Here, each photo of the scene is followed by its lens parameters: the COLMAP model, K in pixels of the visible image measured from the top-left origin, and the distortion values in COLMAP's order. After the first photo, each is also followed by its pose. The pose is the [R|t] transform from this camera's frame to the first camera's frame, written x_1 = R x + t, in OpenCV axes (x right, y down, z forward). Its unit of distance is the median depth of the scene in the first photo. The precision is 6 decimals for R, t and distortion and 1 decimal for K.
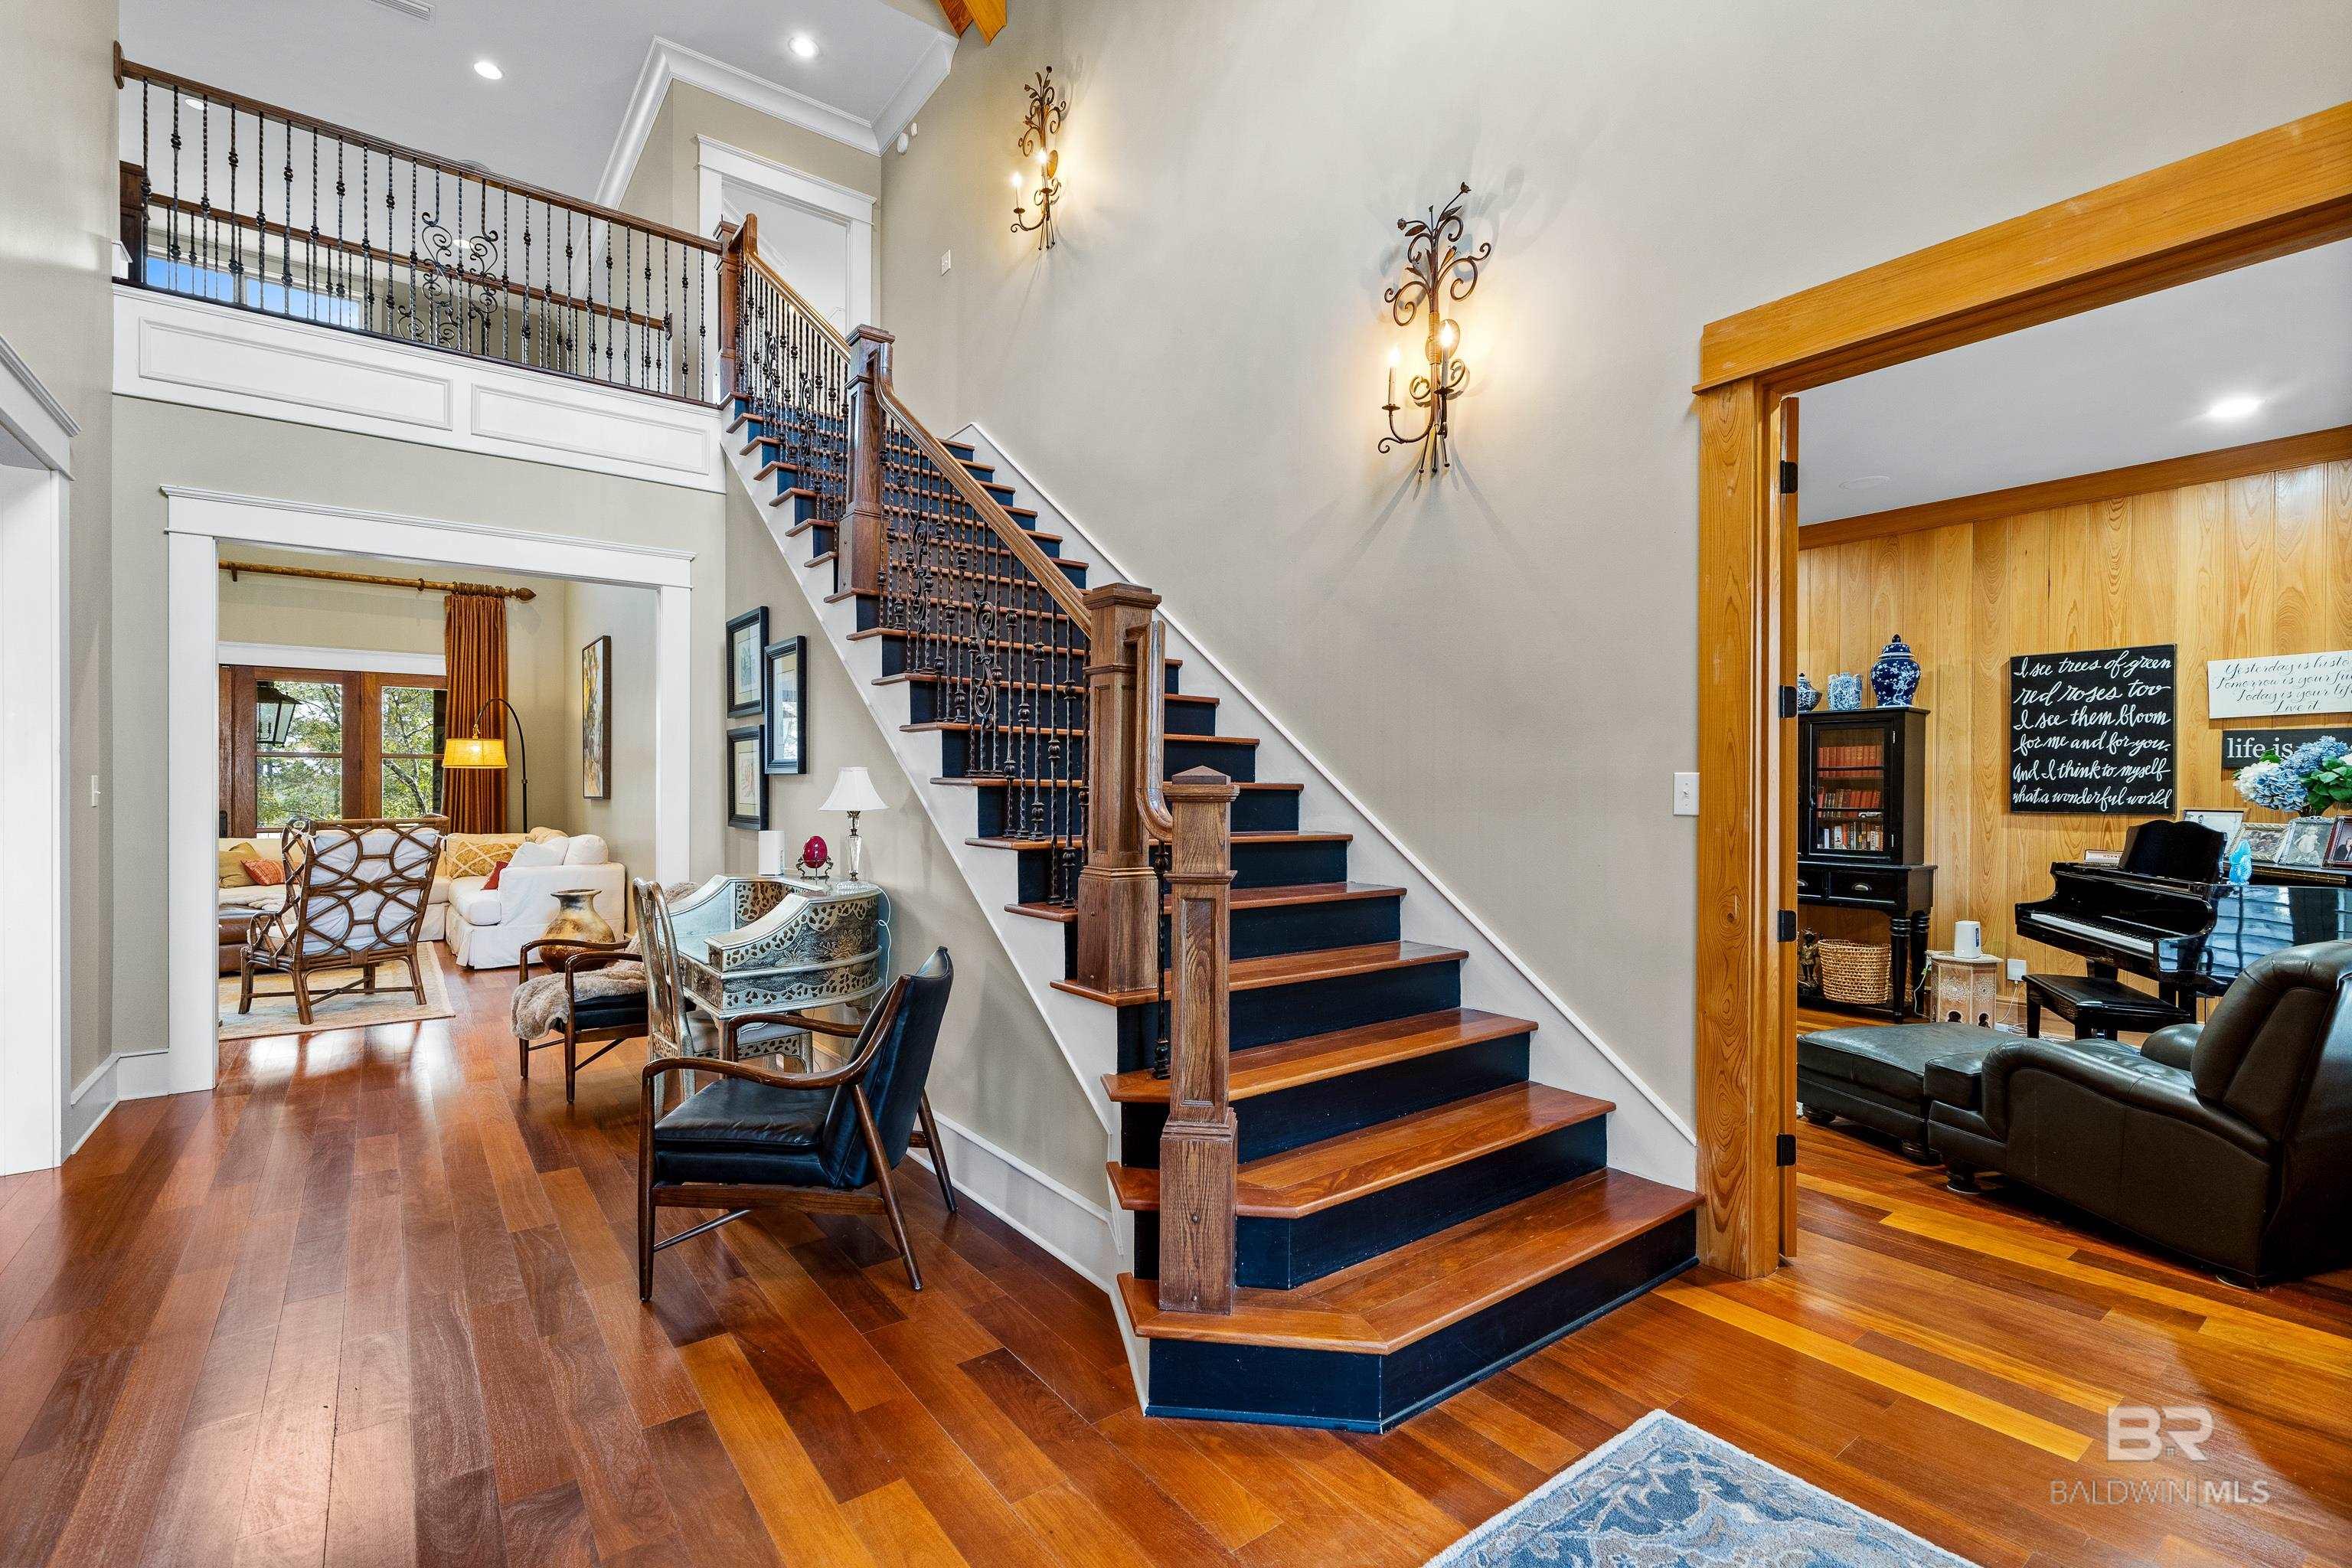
lens RADIAL K [[1044.5, 0, 1169.5], [0, 1044.5, 789.2], [0, 0, 1]] dist [0.001282, 0.000204]
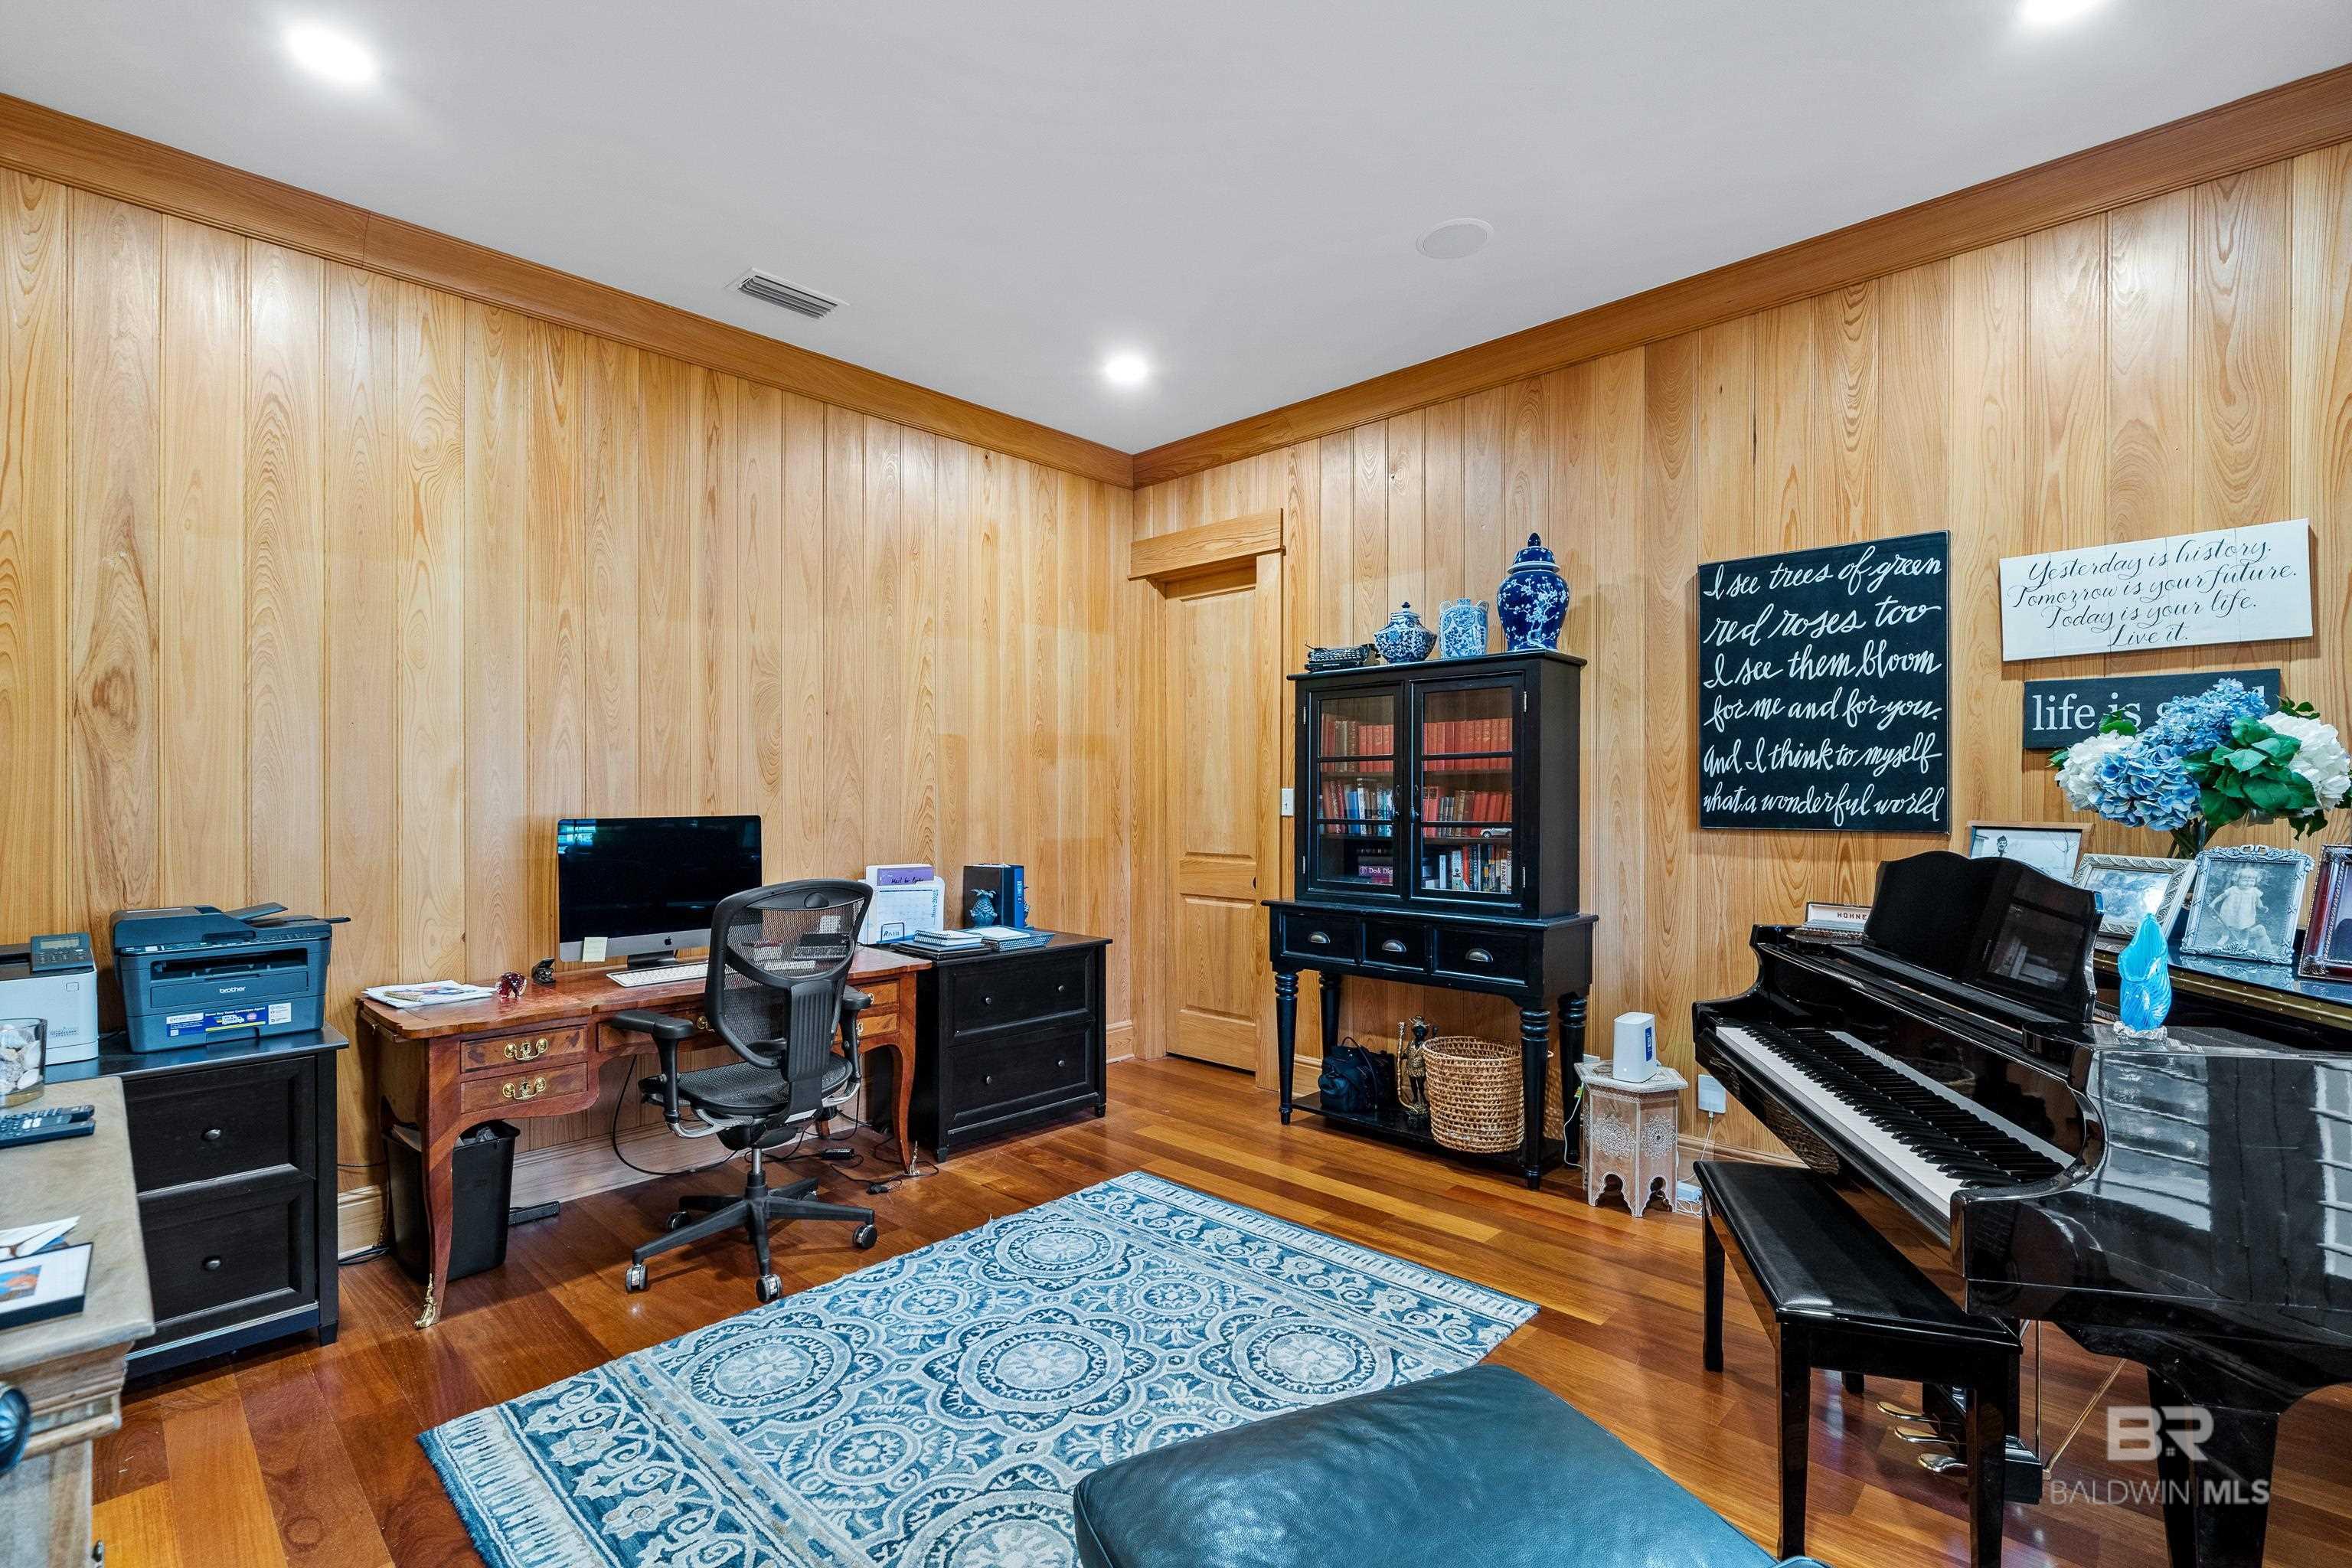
lens RADIAL K [[1053.0, 0, 1175.6], [0, 1053.0, 790.5], [0, 0, 1]] dist [-0.000307, -0.000023]
pose [[0.986686, -0.003742, 0.162594, 0.431414], [0.004366, 0.999984, -0.003477, 0.001676], [-0.162578, 0.004140, 0.986687, 0.478896]]
